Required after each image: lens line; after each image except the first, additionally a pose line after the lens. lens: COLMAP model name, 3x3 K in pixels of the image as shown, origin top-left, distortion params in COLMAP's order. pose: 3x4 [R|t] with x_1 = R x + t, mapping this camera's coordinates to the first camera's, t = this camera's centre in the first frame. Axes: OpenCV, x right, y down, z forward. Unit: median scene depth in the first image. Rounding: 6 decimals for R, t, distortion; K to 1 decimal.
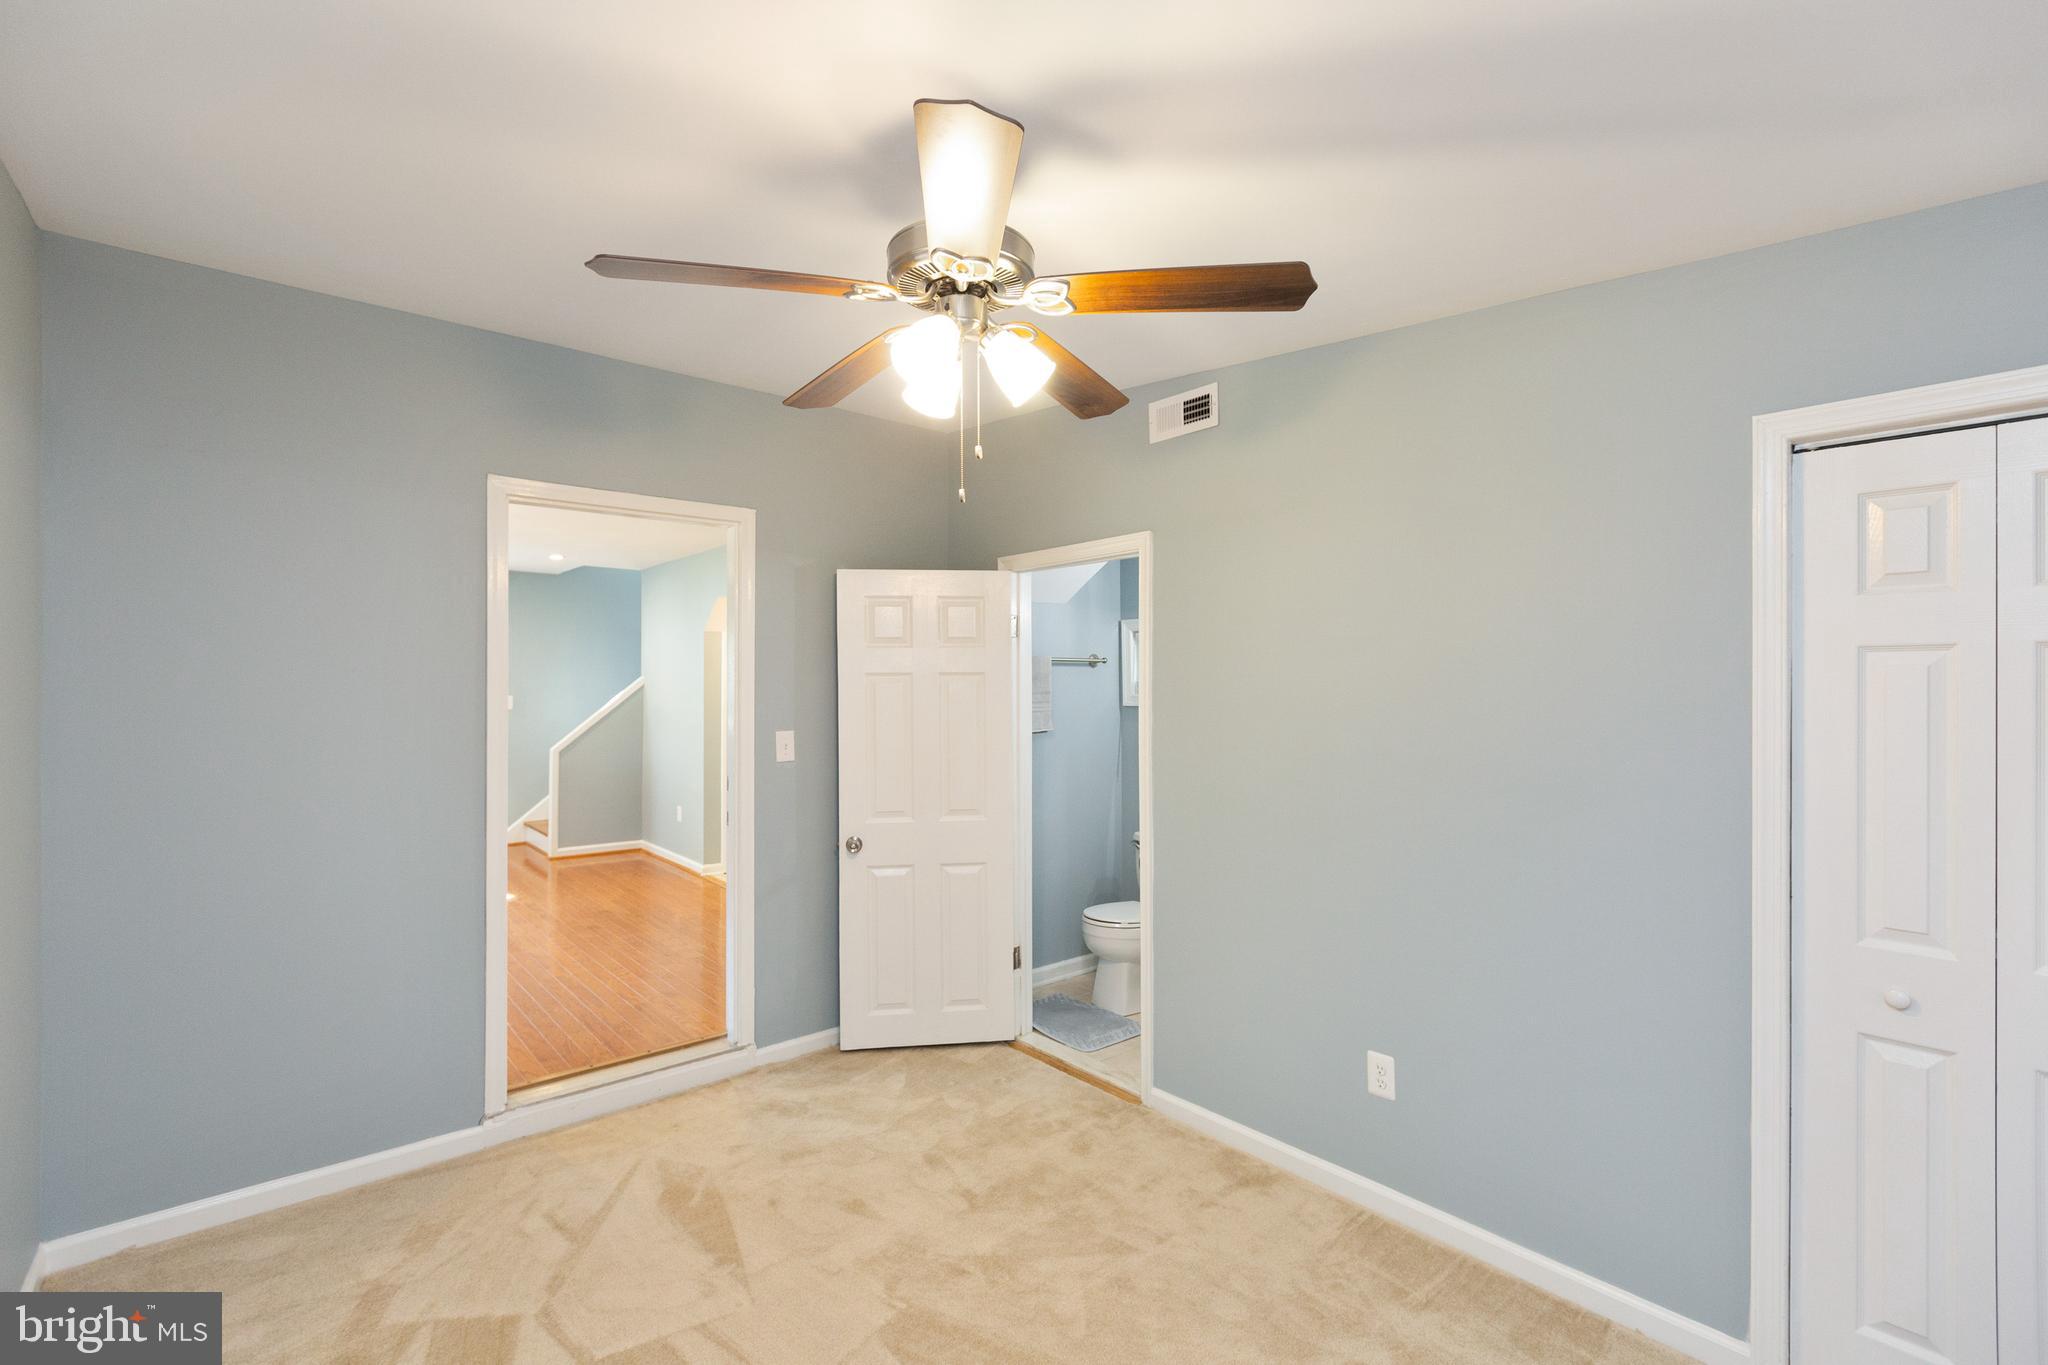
lens RADIAL K [[915.9, 0, 1014.2], [0, 915.9, 687.8], [0, 0, 1]] dist [0.000171, 0.000790]
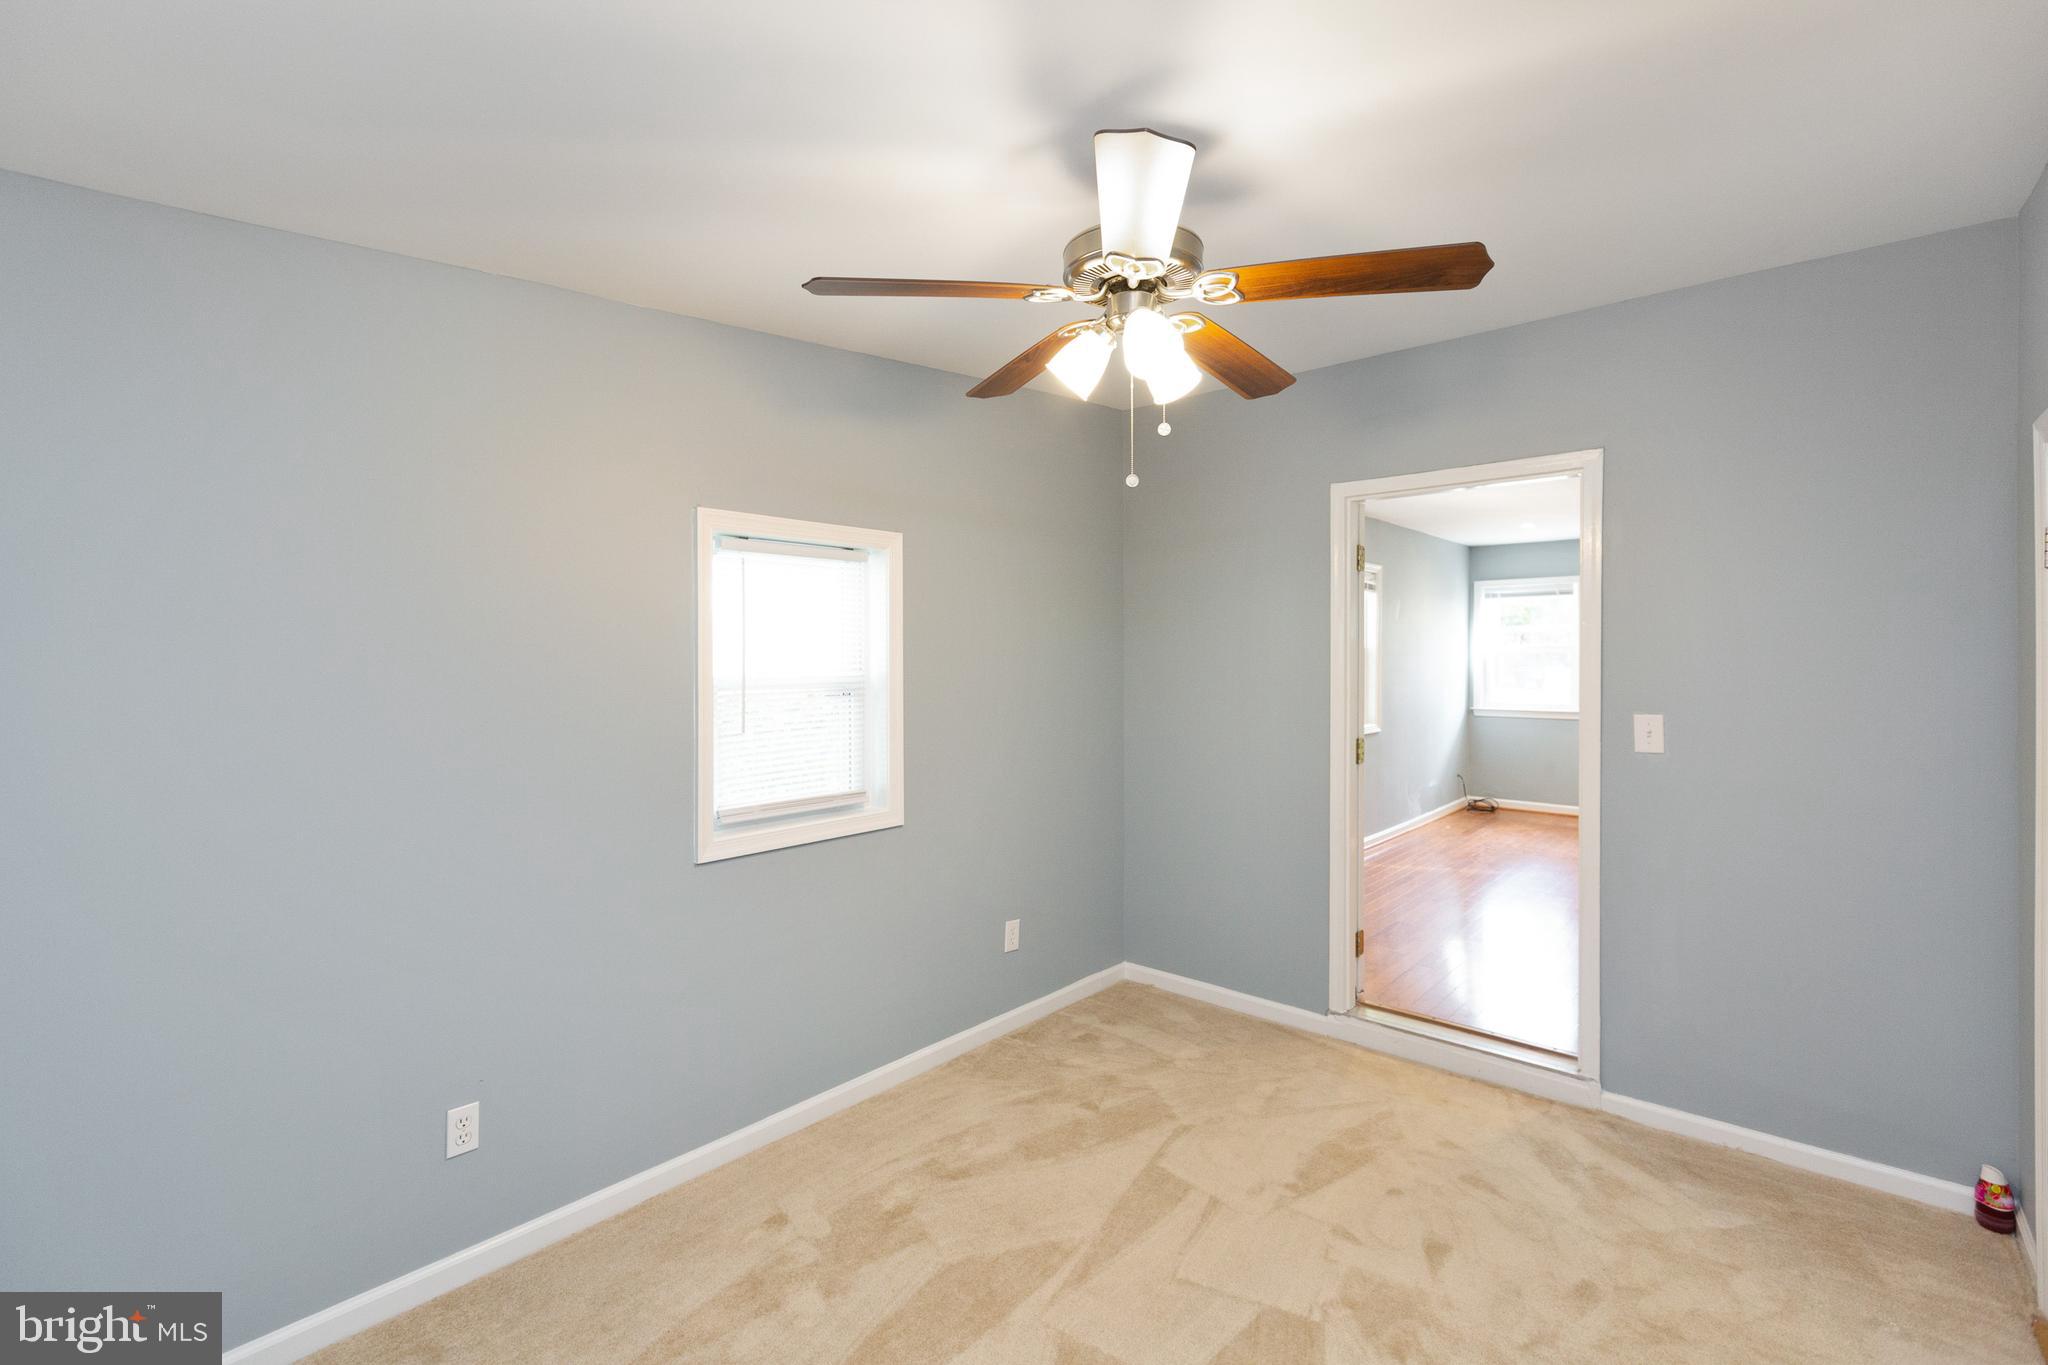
lens RADIAL K [[915.9, 0, 1021.2], [0, 915.9, 668.2], [0, 0, 1]] dist [0.000171, 0.000790]
pose [[0.144810, 0.015540, -0.989337, 0.561312], [-0.002560, 0.999879, 0.015331, -0.005406], [0.989456, 0.000313, 0.144832, 0.418178]]
